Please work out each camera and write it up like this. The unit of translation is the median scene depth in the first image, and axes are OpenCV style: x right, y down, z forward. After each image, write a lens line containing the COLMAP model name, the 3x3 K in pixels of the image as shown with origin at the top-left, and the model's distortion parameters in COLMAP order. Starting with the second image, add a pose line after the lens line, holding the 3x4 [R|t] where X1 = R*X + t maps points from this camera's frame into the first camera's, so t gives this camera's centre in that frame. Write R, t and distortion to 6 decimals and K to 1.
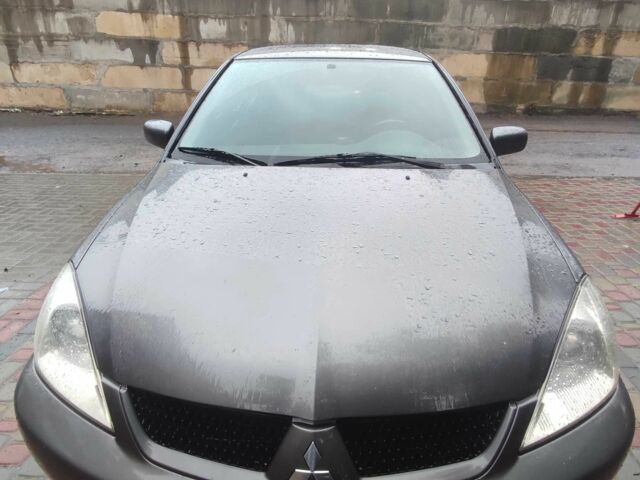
lens RADIAL K [[387.1, 0, 316.8], [0, 387.1, 241.0], [0, 0, 1]] dist [-0.002849, 0.002581]
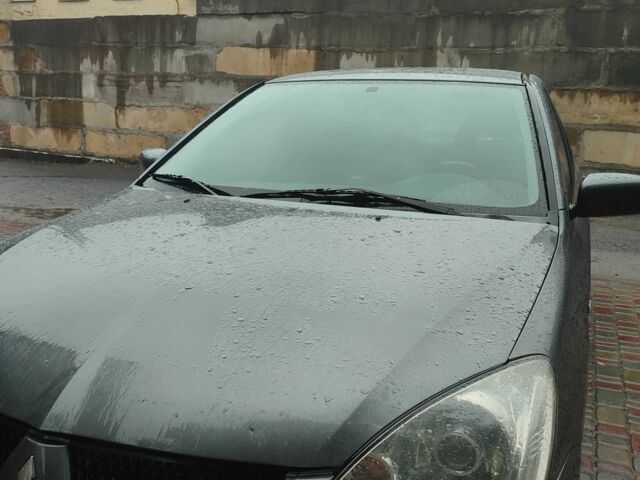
lens RADIAL K [[617.6, 0, 314.0], [0, 617.6, 238.4], [0, 0, 1]] dist [0.026163, 0.000000]
pose [[0.937849, 0.083210, -0.336920, 0.074690], [-0.160206, 0.965001, -0.207622, 0.019179], [0.307852, 0.248694, 0.918356, -0.012401]]
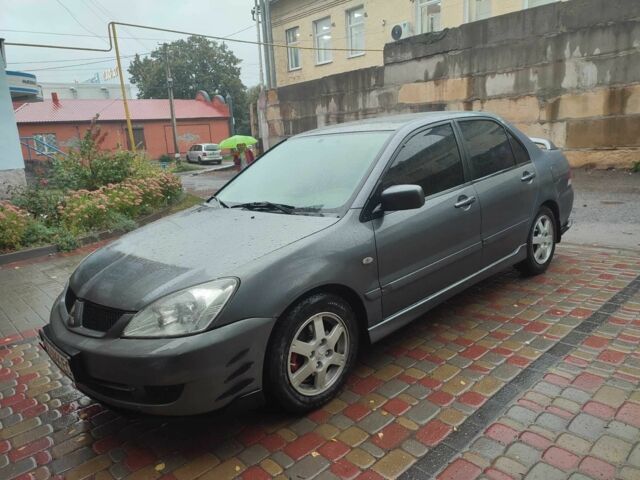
lens RADIAL K [[461.4, 0, 319.4], [0, 461.4, 240.6], [0, 0, 1]] dist [0.050946, -0.048773]
pose [[0.707189, 0.086627, -0.701698, 0.245383], [-0.204075, 0.975234, -0.085276, 0.003721], [0.676933, 0.203505, 0.707353, -0.011398]]
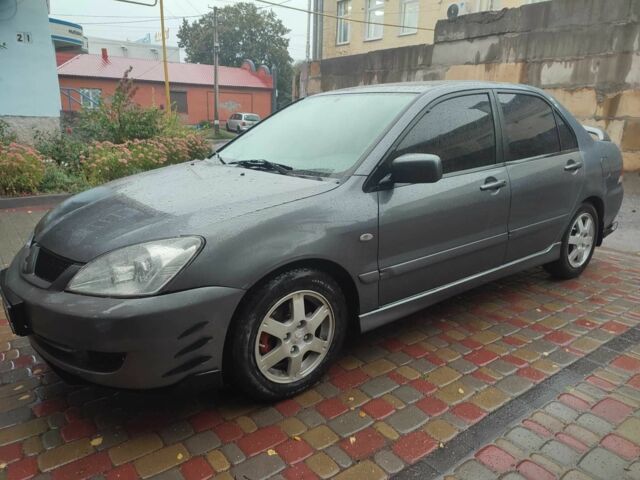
lens RADIAL K [[461.4, 0, 320.1], [0, 461.4, 241.1], [0, 0, 1]] dist [0.050946, -0.048773]
pose [[0.645130, 0.190762, -0.739876, 0.234656], [-0.313313, 0.949224, -0.028453, 0.002216], [0.696880, 0.250168, 0.672141, 0.026313]]
